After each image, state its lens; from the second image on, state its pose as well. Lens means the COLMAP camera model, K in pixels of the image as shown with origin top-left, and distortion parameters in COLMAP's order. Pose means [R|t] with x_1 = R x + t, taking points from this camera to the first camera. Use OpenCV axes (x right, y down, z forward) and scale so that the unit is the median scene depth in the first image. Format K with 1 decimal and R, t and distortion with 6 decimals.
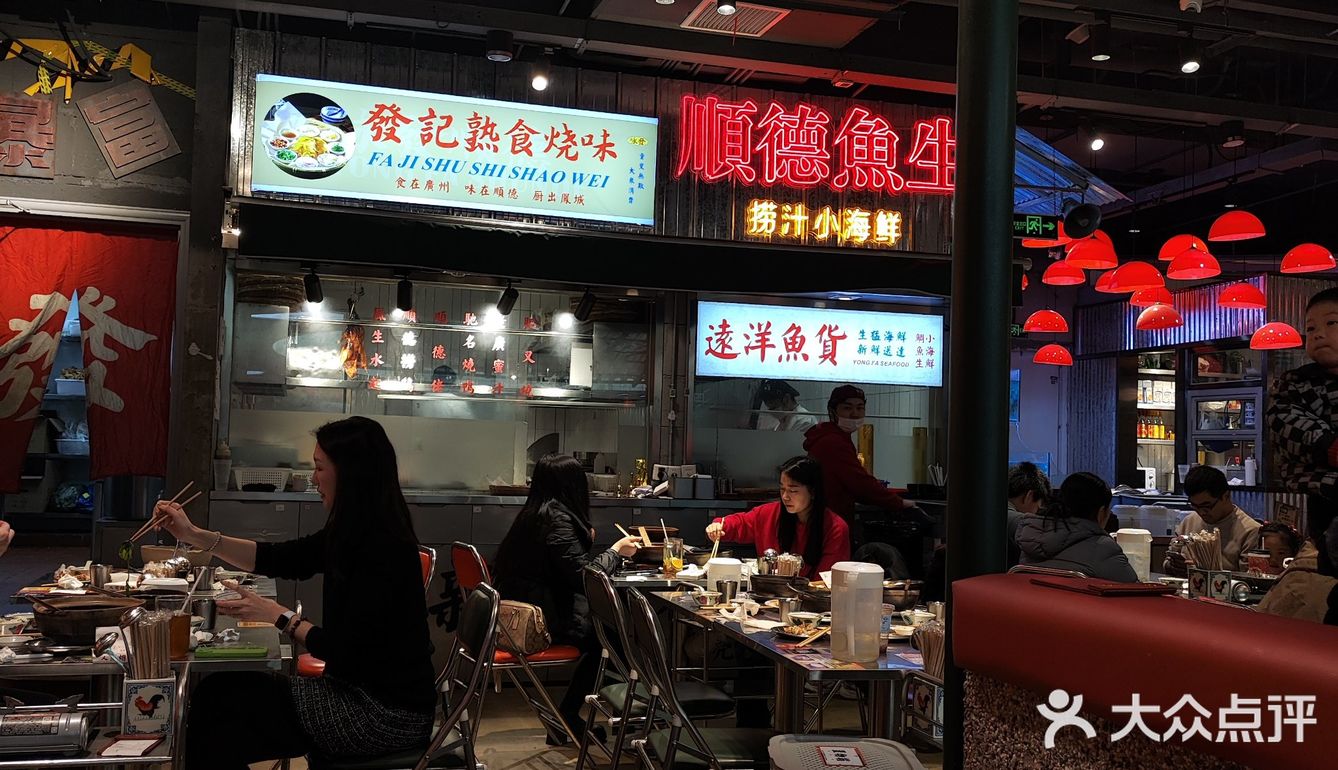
lens RADIAL K [[1260.3, 0, 669.0], [0, 1260.3, 385.0], [0, 0, 1]] dist [0.135346, -0.411398]
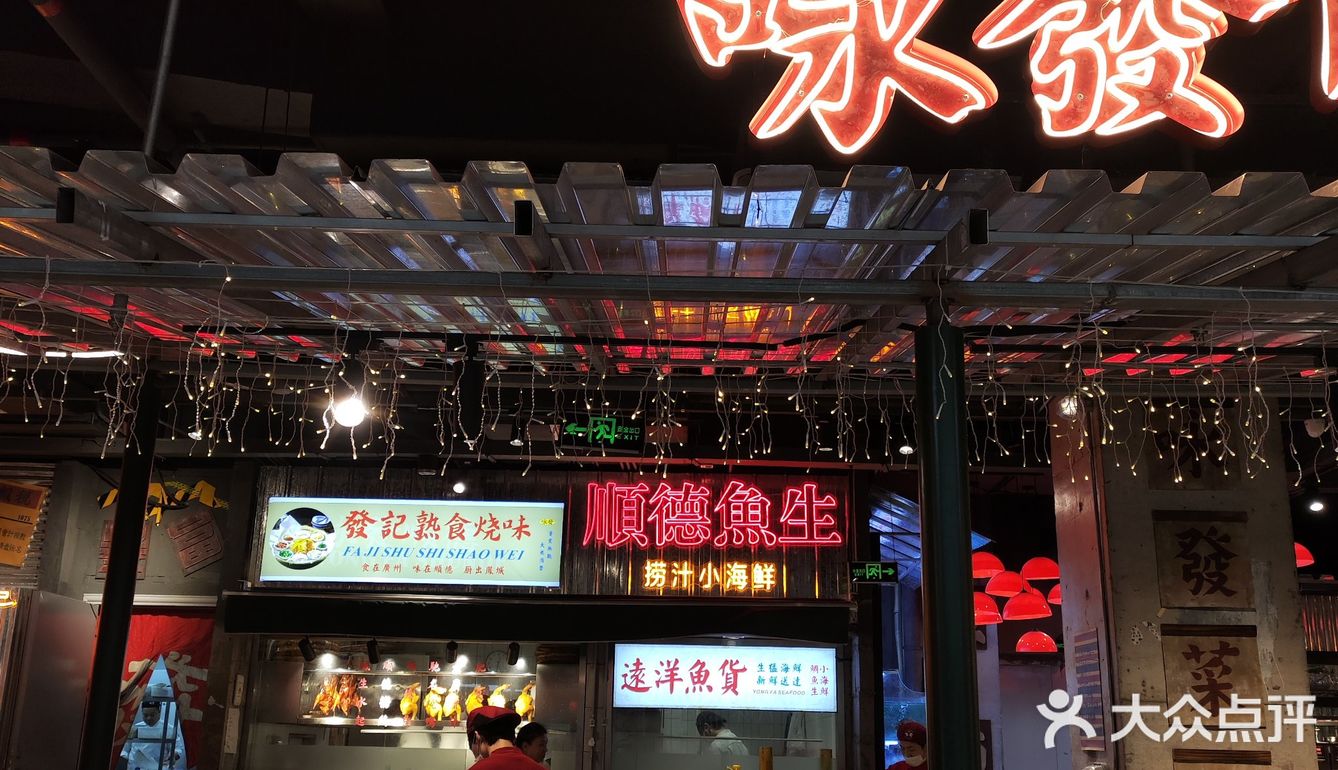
lens RADIAL K [[1260.3, 0, 669.0], [0, 1260.3, 385.0], [0, 0, 1]] dist [0.135346, -0.411398]
pose [[0.960505, -0.086462, -0.264490, 0.428312], [0.022294, 0.971357, -0.236576, -0.018689], [0.277369, 0.221336, 0.934921, -0.197883]]
